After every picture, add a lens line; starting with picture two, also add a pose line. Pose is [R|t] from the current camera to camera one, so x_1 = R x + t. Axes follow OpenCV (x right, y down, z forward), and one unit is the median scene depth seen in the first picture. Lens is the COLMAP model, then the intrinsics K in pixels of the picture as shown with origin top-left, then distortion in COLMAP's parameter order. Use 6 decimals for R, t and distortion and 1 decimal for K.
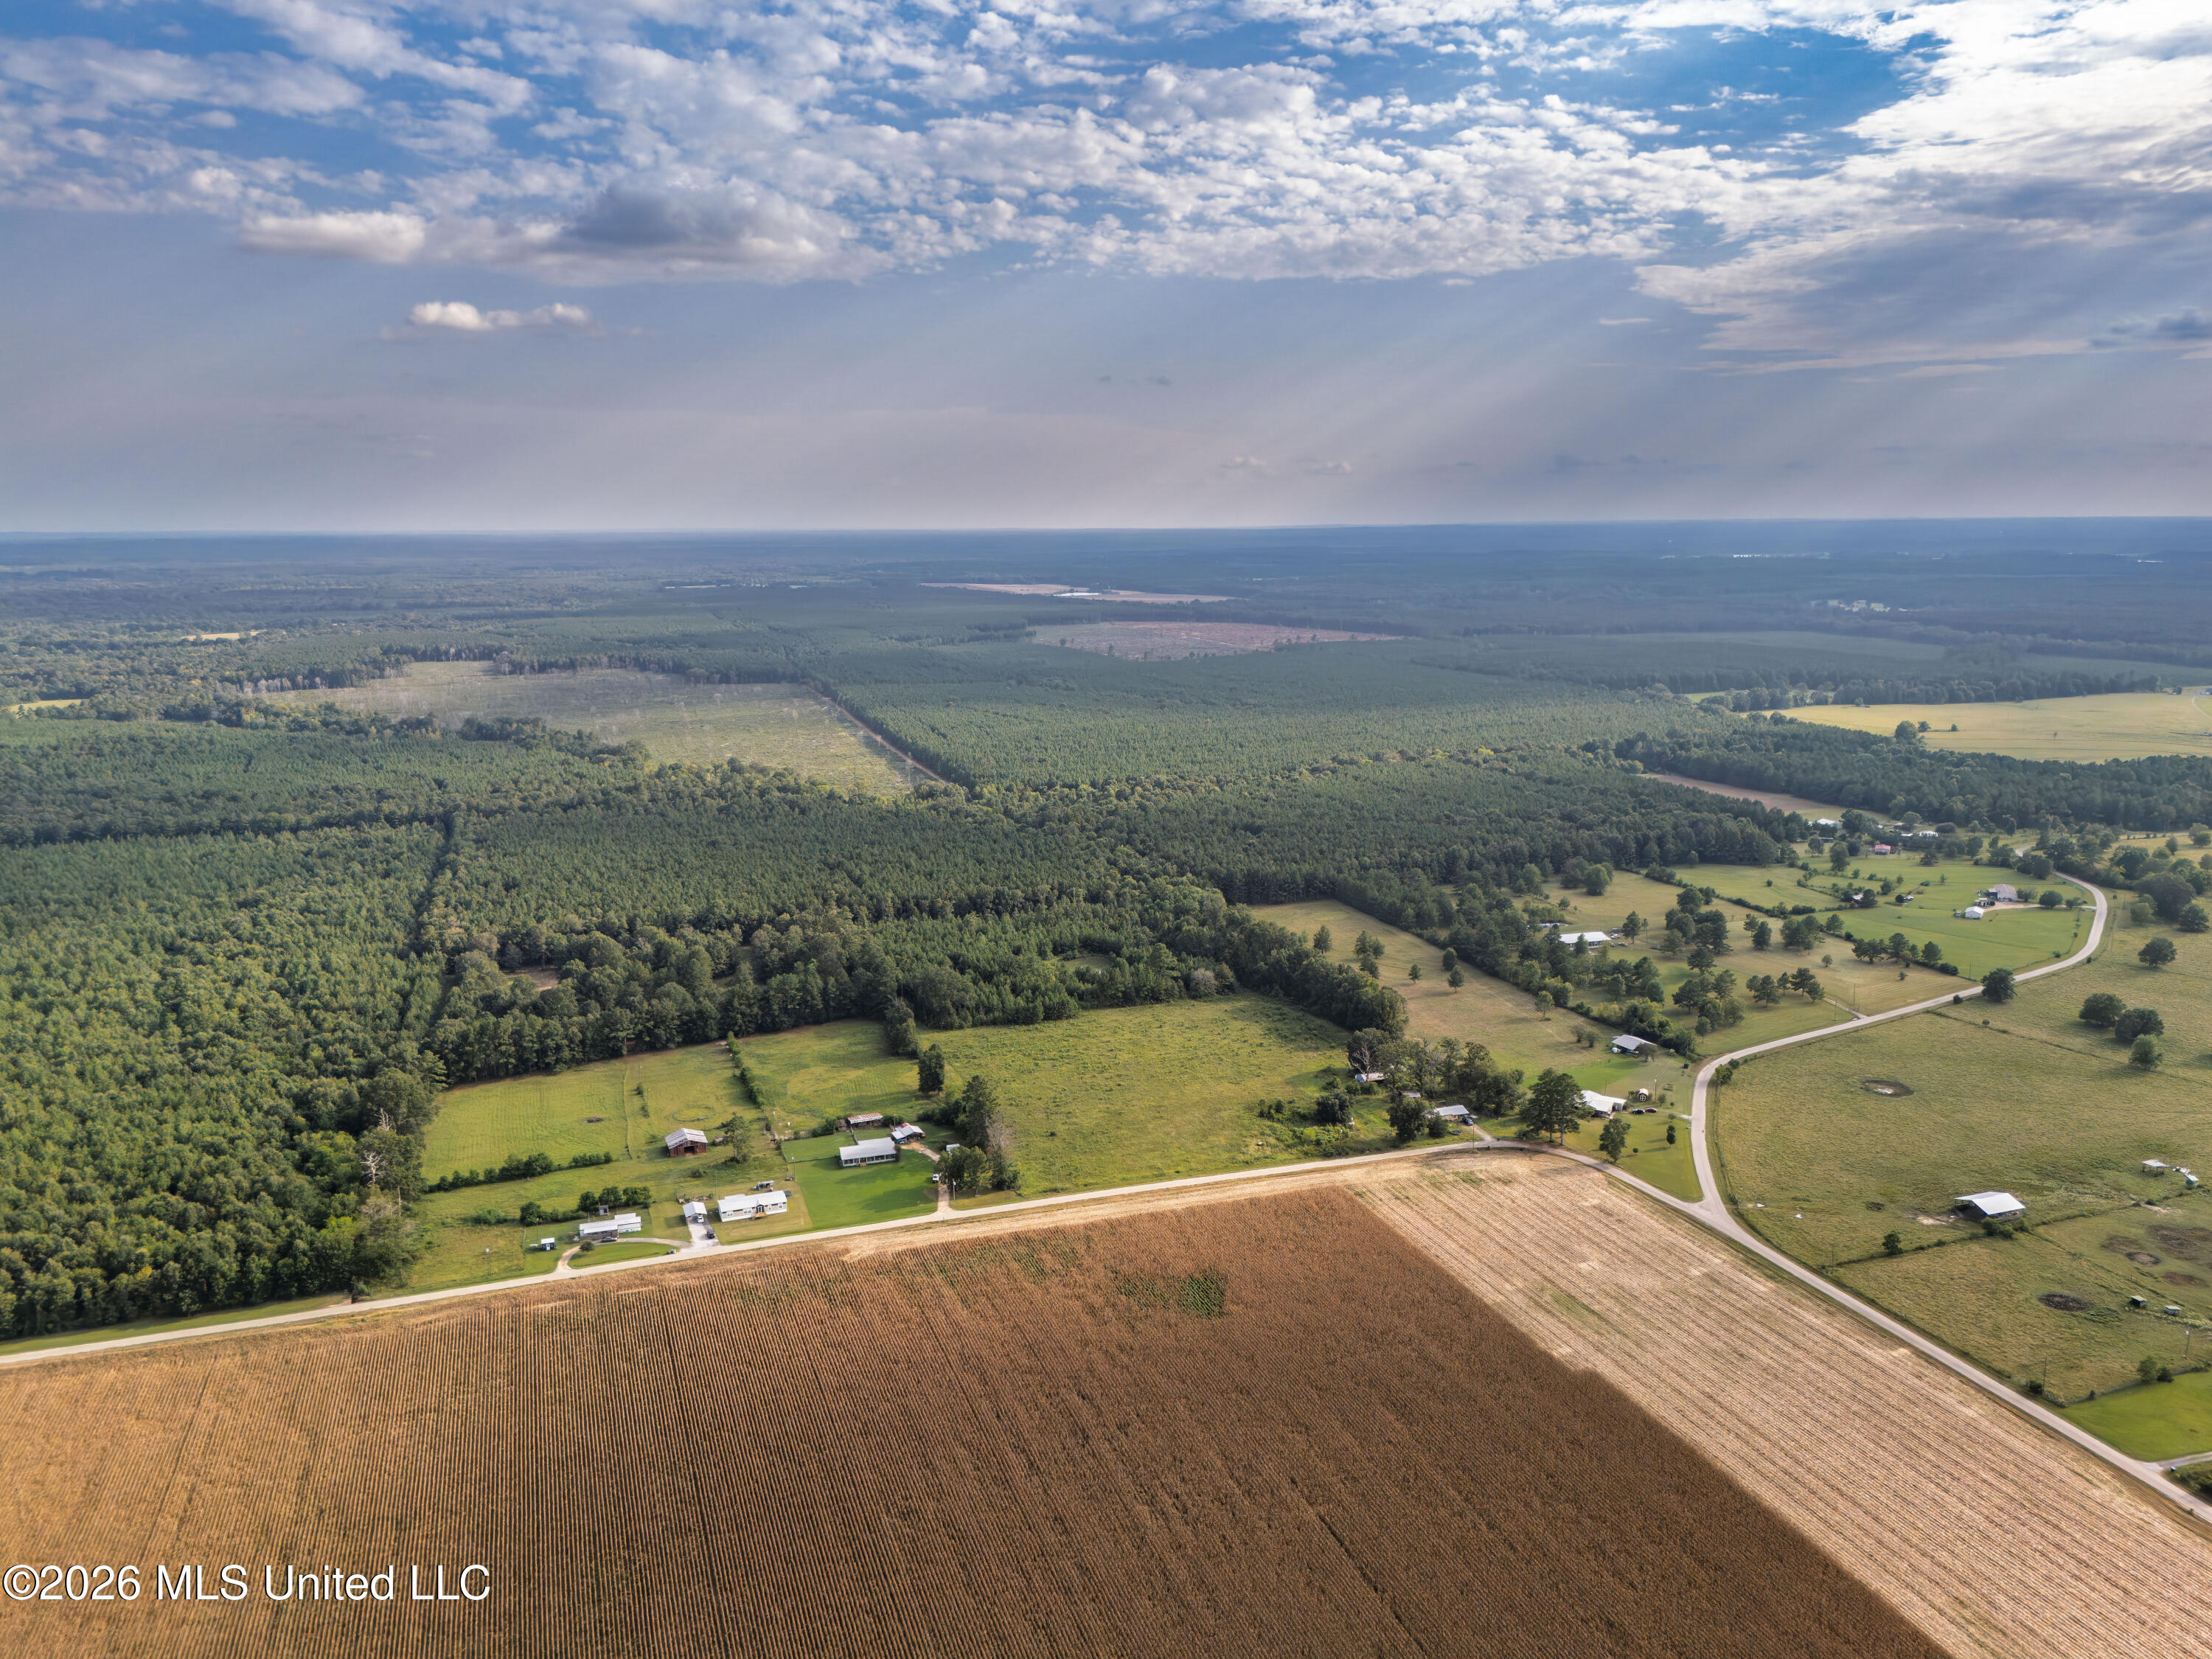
lens RADIAL K [[1621.6, 0, 1106.0], [0, 1621.6, 829.5], [0, 0, 1]] dist [0.054654, -0.040447]
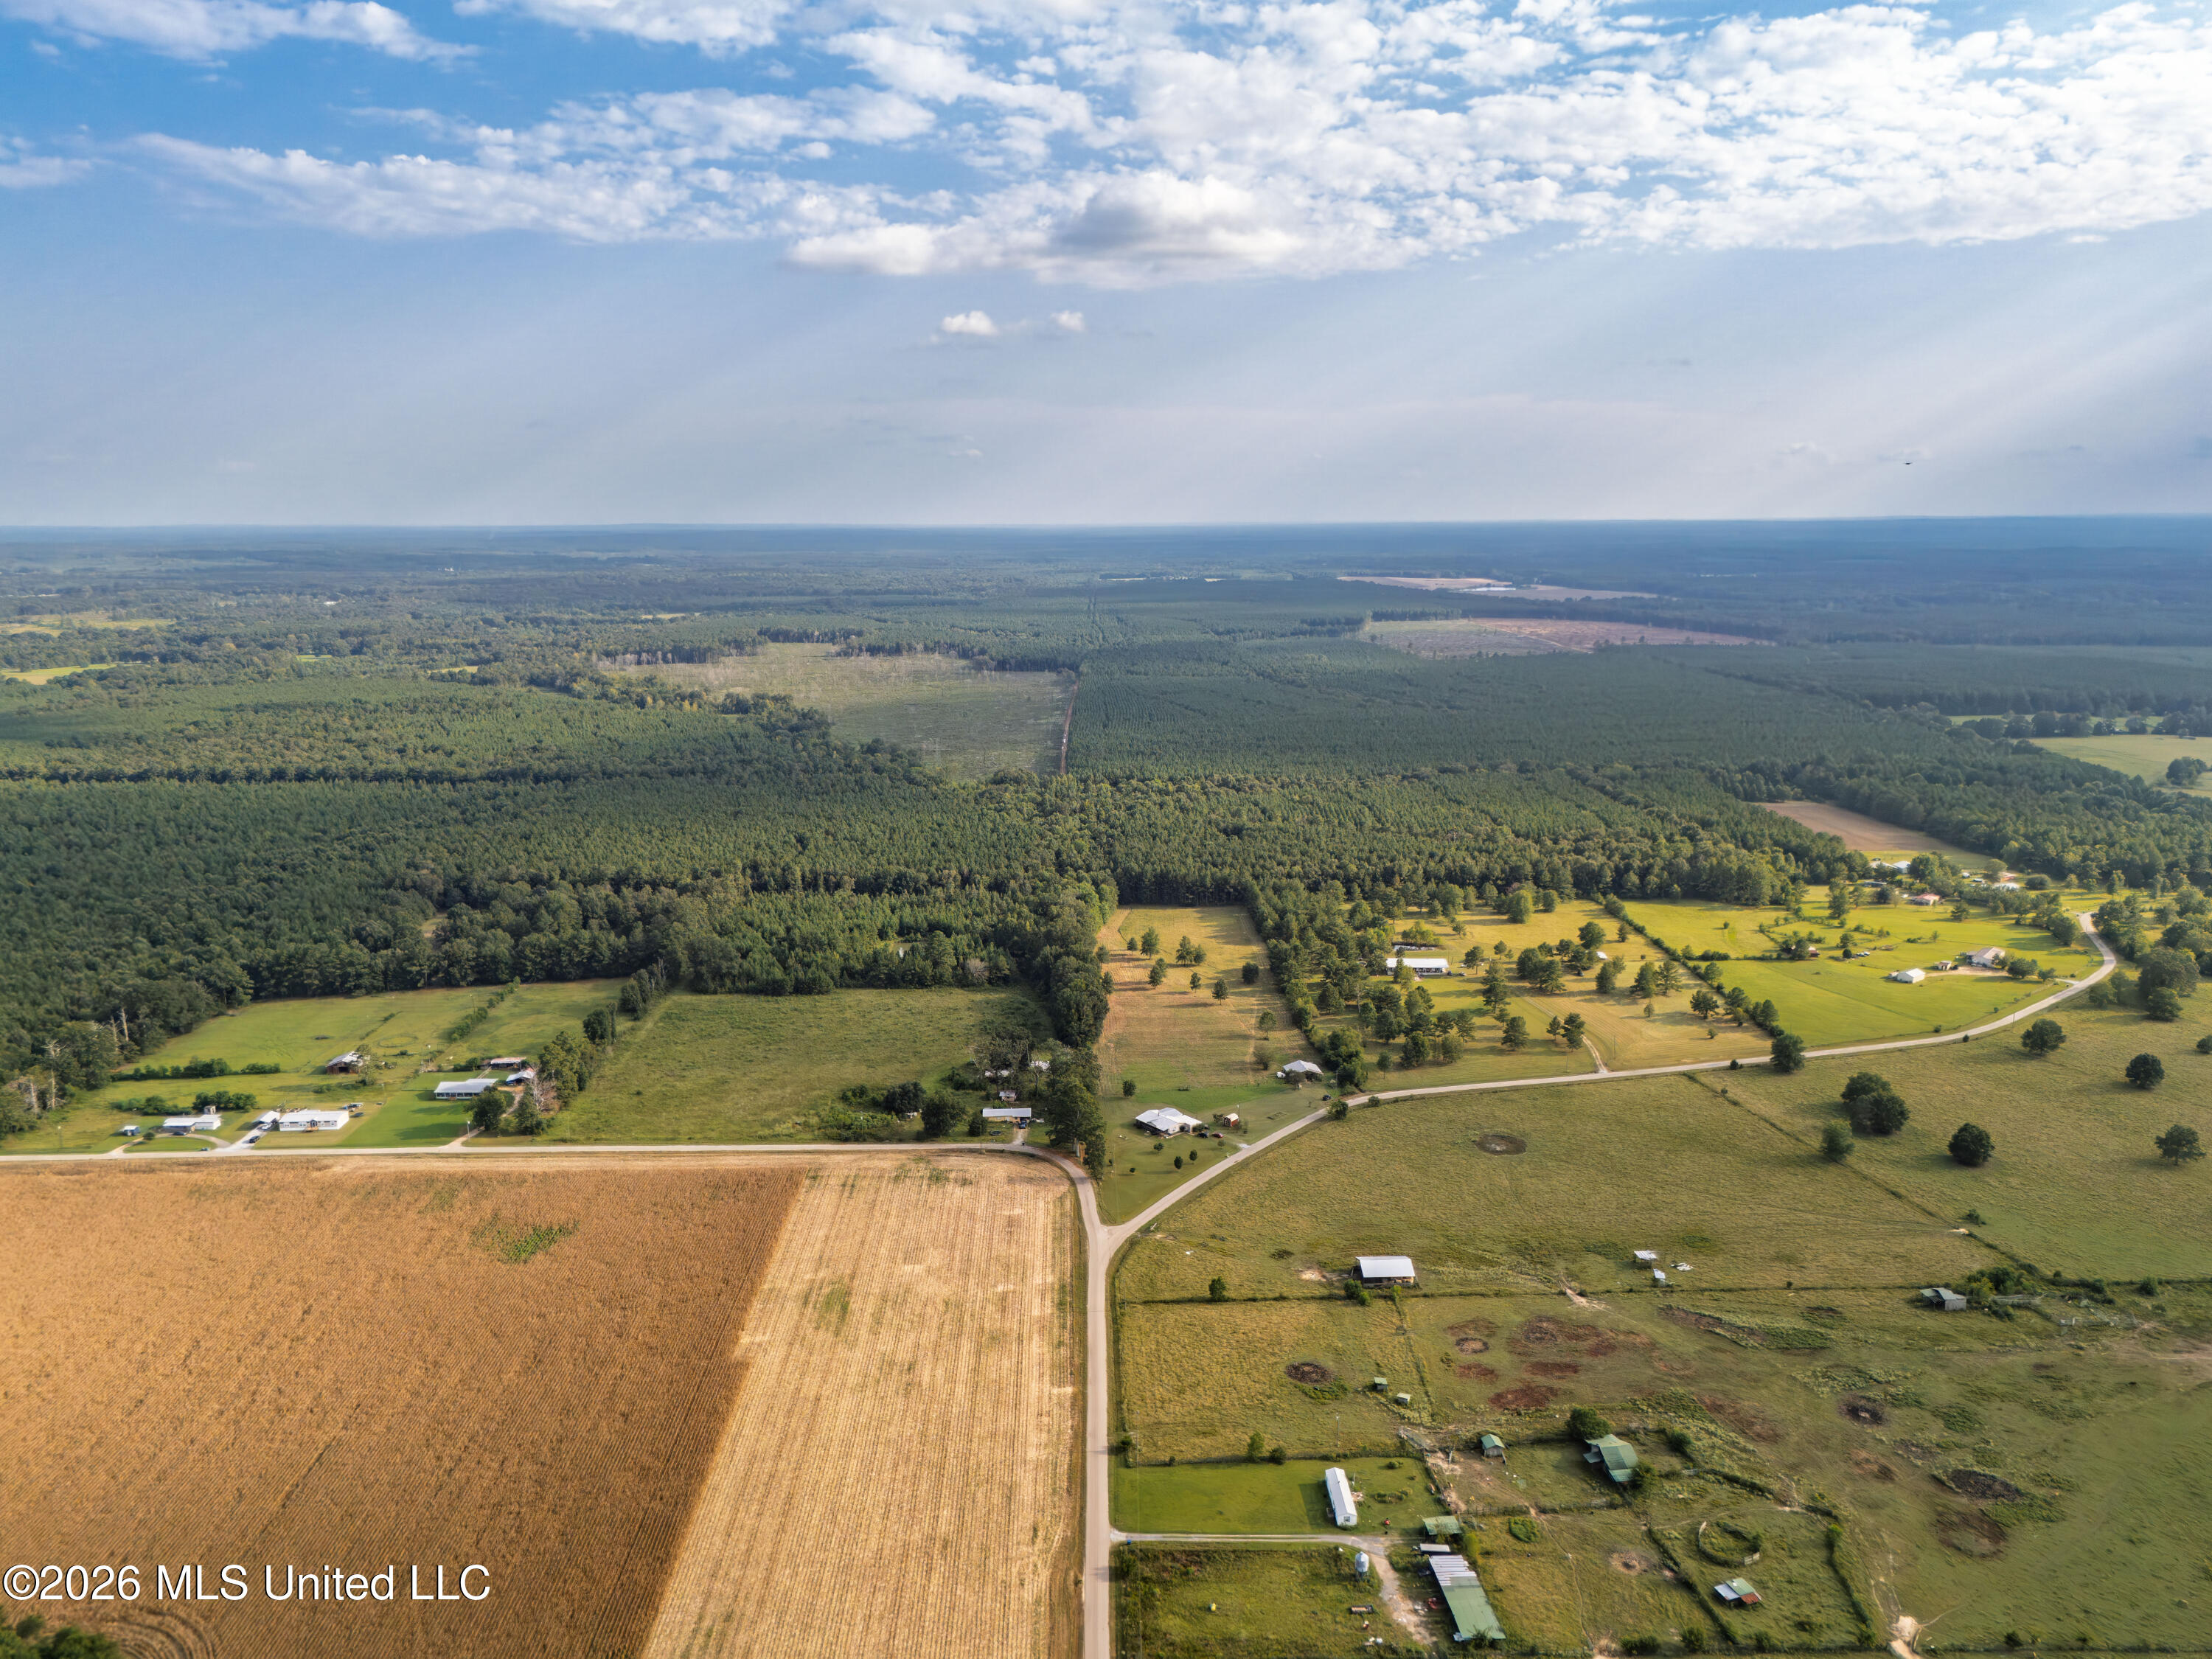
lens RADIAL K [[1592.6, 0, 1098.8], [0, 1592.6, 889.6], [0, 0, 1]] dist [0.059554, -0.038514]
pose [[0.951710, 0.073552, -0.298059, 0.473551], [-0.060838, 0.996807, 0.051722, -0.016533], [0.300911, -0.031091, 0.953145, 0.071467]]
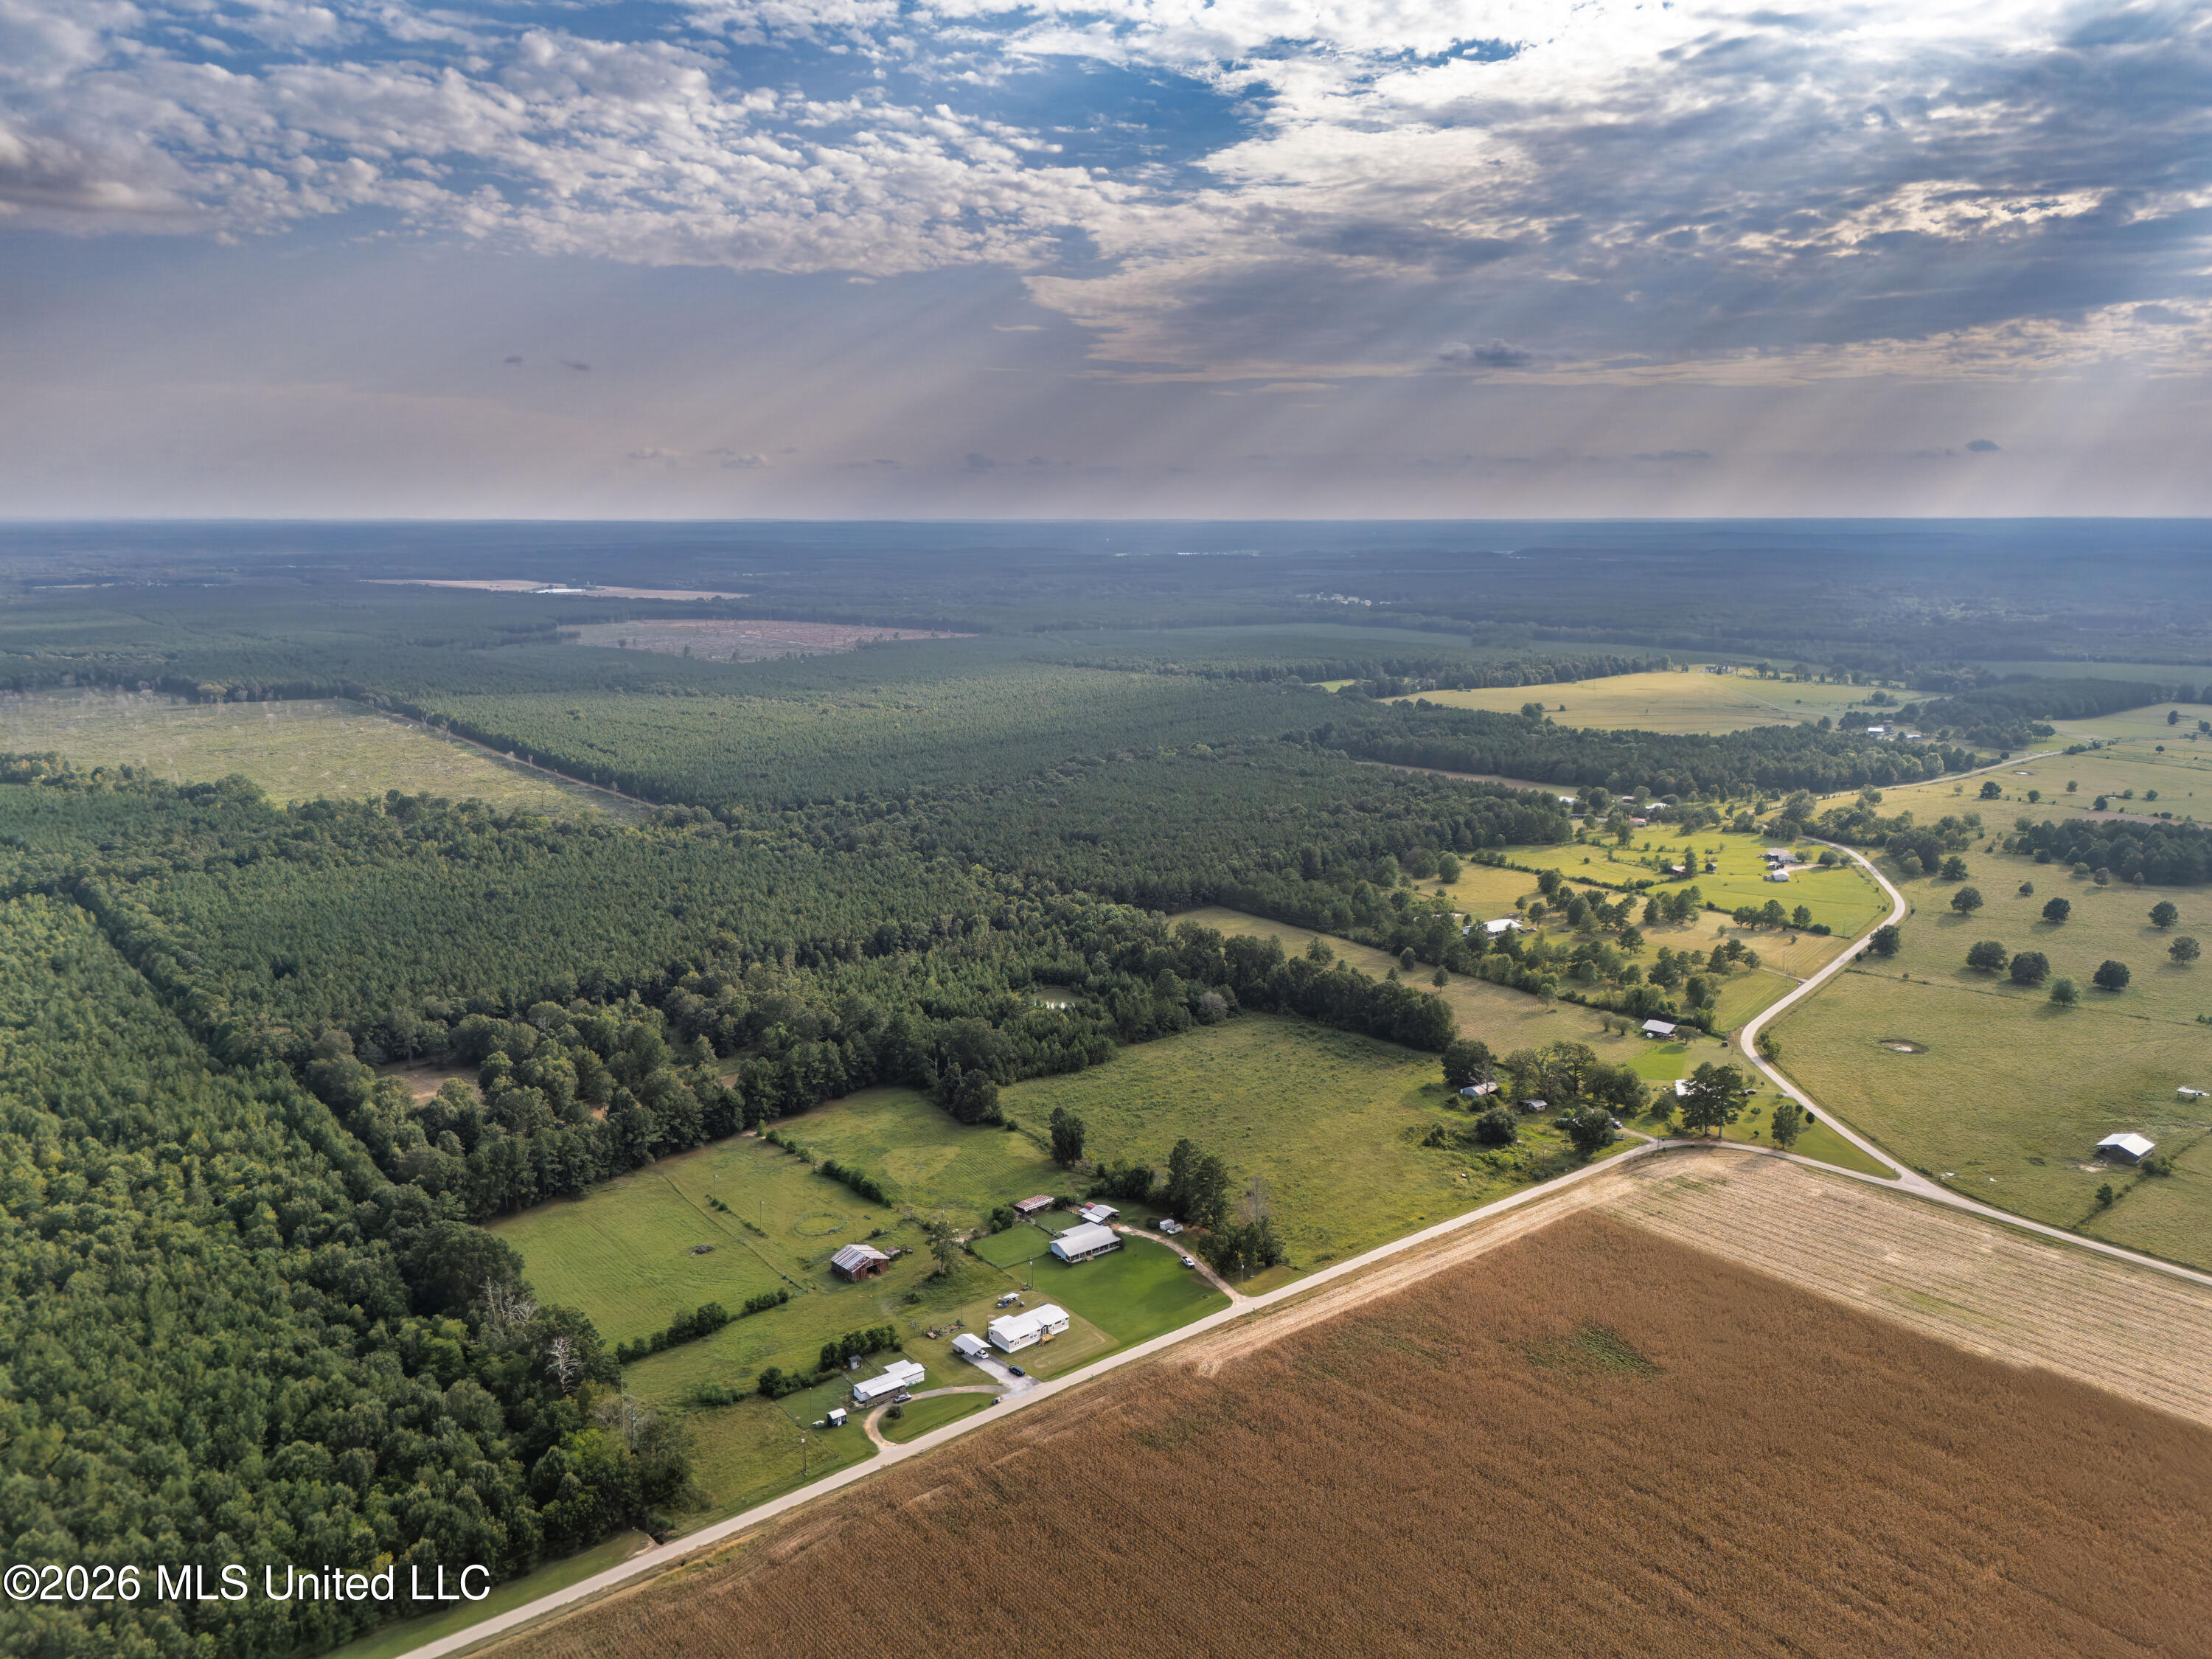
lens RADIAL K [[1621.6, 0, 1106.0], [0, 1621.6, 829.5], [0, 0, 1]] dist [0.054654, -0.040447]
pose [[0.941030, -0.058812, 0.333173, -0.334795], [0.058019, 0.998239, 0.012339, -0.025608], [-0.333312, 0.007719, 0.942785, 0.144692]]
